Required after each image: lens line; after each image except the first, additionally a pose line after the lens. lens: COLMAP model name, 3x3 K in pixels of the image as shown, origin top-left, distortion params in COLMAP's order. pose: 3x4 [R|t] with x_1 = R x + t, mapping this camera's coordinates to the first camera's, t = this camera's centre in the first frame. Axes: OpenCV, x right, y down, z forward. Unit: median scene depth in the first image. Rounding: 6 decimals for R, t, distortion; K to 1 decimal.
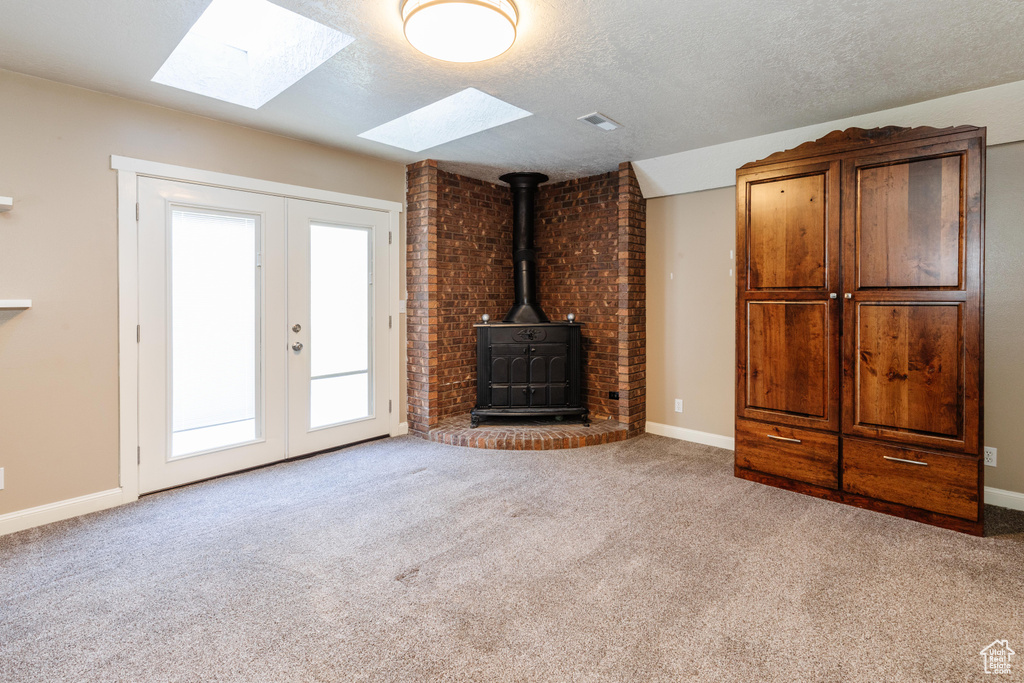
lens RADIAL K [[485.3, 0, 517.9], [0, 485.3, 298.1], [0, 0, 1]] dist [0.011086, -0.002665]
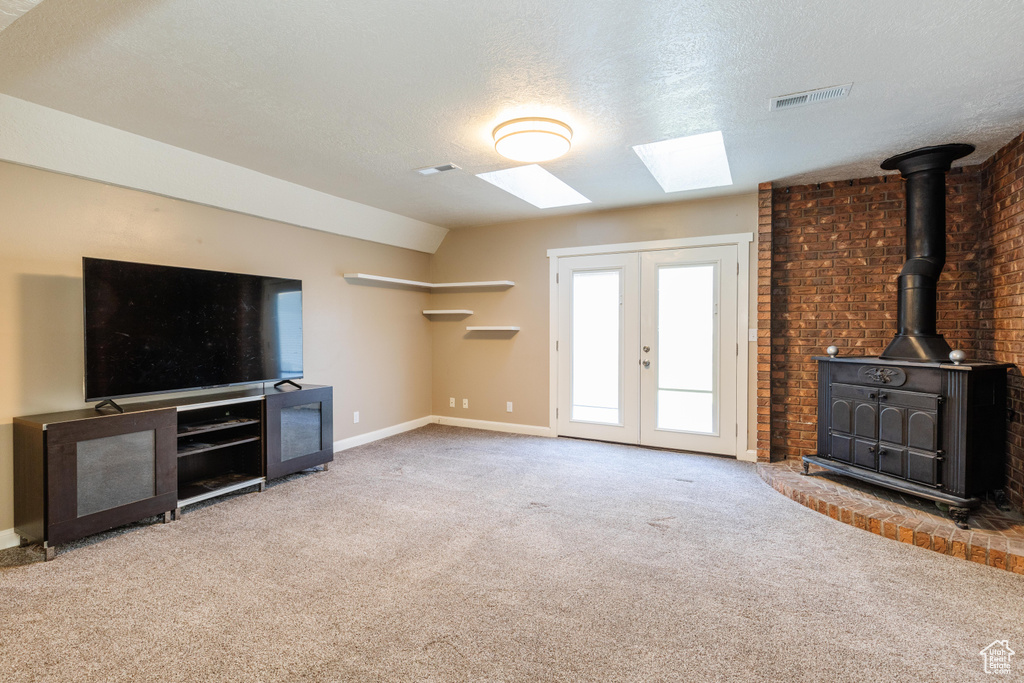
lens RADIAL K [[485.3, 0, 512.5], [0, 485.3, 331.0], [0, 0, 1]] dist [0.011086, -0.002665]
pose [[0.246087, 0.009184, -0.969204, 0.717917], [-0.005076, 0.999954, 0.008186, 0.004037], [0.969234, 0.002905, 0.246122, 0.314148]]
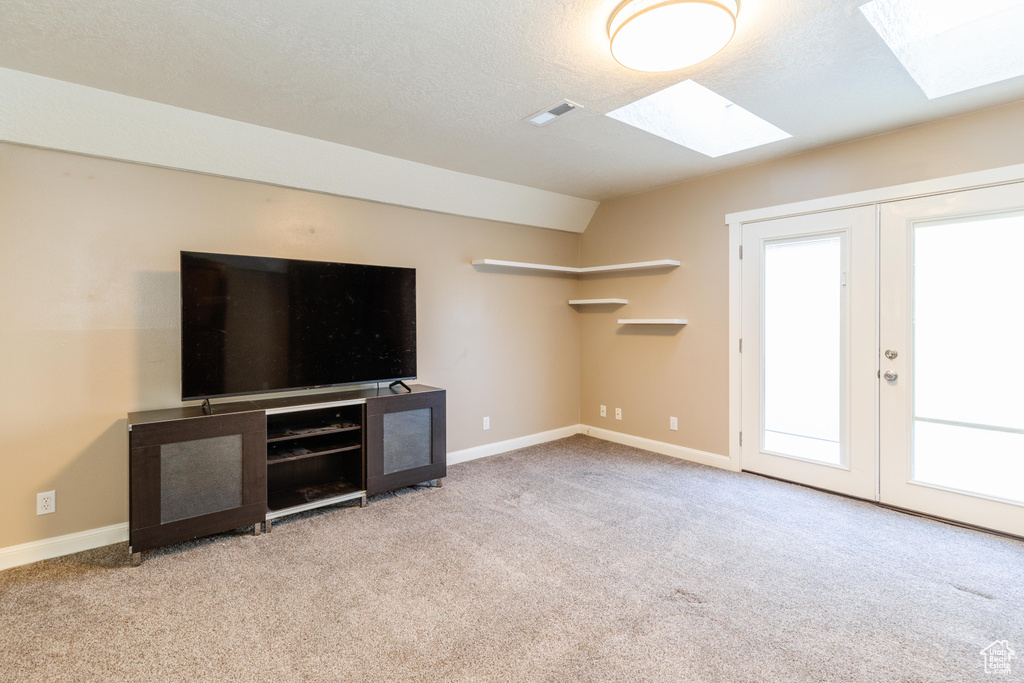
lens RADIAL K [[485.3, 0, 514.3], [0, 485.3, 320.6], [0, 0, 1]] dist [0.011086, -0.002665]
pose [[-0.139945, 0.008443, -0.990123, 0.469224], [-0.001046, 0.999962, 0.008675, -0.003578], [0.990159, 0.002250, -0.139931, 0.456771]]
